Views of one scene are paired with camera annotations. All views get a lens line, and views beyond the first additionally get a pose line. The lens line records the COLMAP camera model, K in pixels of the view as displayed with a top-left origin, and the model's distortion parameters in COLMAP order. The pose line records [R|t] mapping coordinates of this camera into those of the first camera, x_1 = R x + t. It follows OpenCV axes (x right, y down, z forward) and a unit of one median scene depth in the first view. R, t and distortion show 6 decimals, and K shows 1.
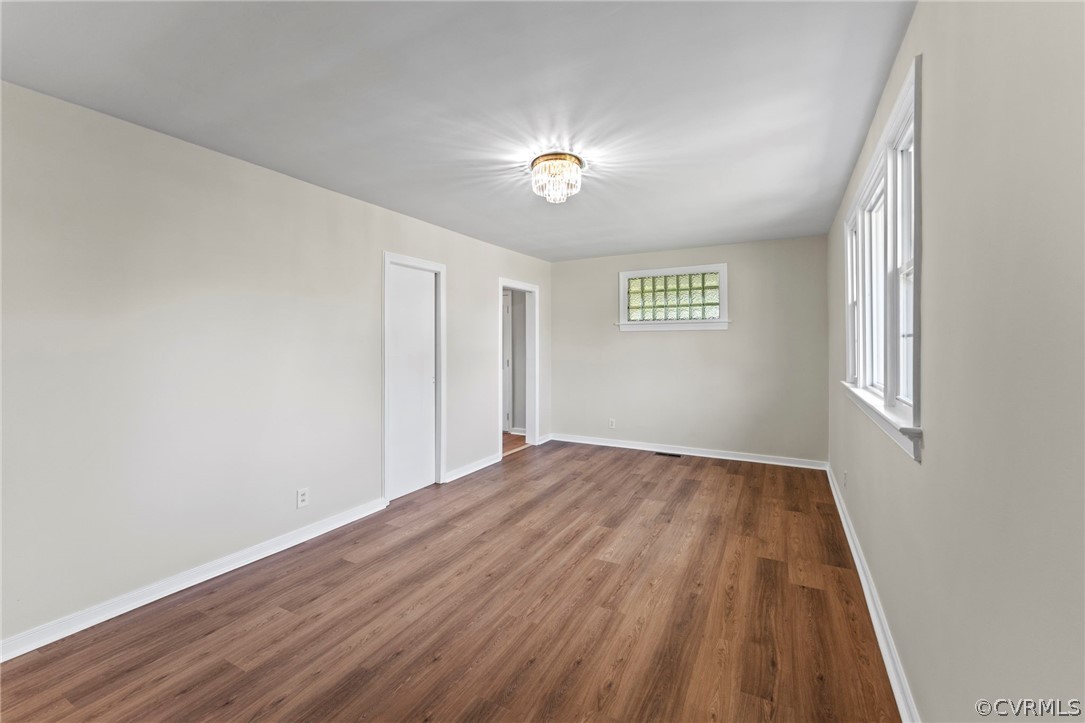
lens RADIAL K [[447.8, 0, 541.1], [0, 447.8, 333.9], [0, 0, 1]] dist [0.000743, 0.000153]
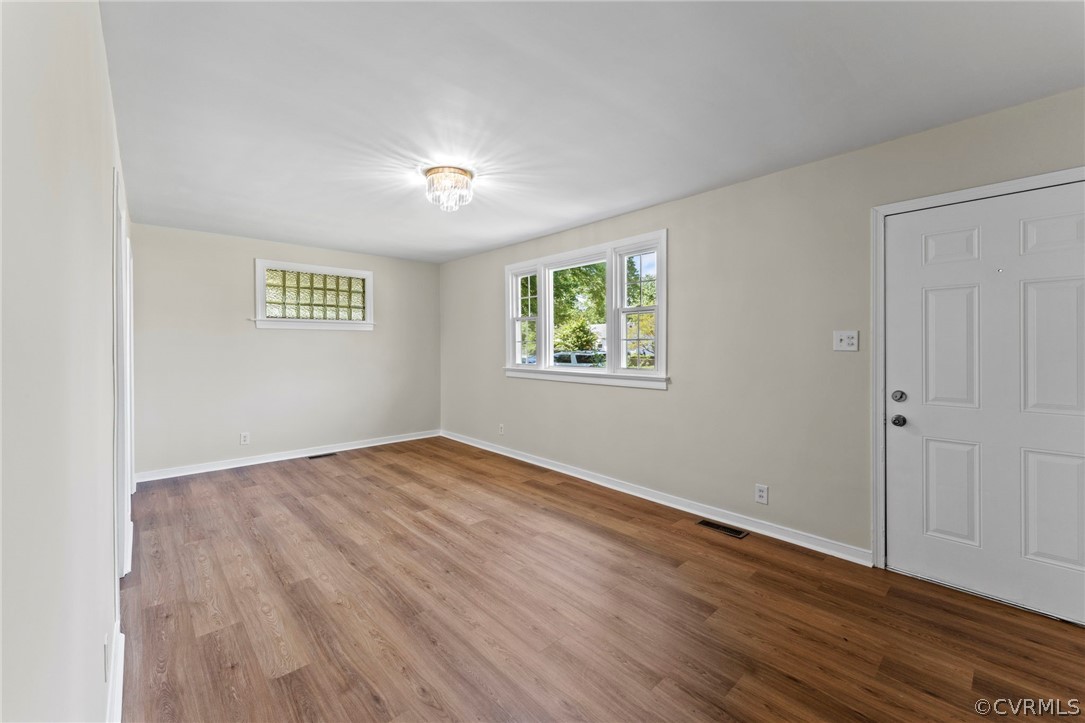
lens RADIAL K [[441.7, 0, 537.9], [0, 441.7, 344.1], [0, 0, 1]] dist [0.001031, 0.000060]
pose [[0.334483, 0.003083, 0.942397, -0.907027], [-0.022884, 0.999726, 0.004852, 0.016288], [-0.942124, -0.023188, 0.334462, 0.448867]]
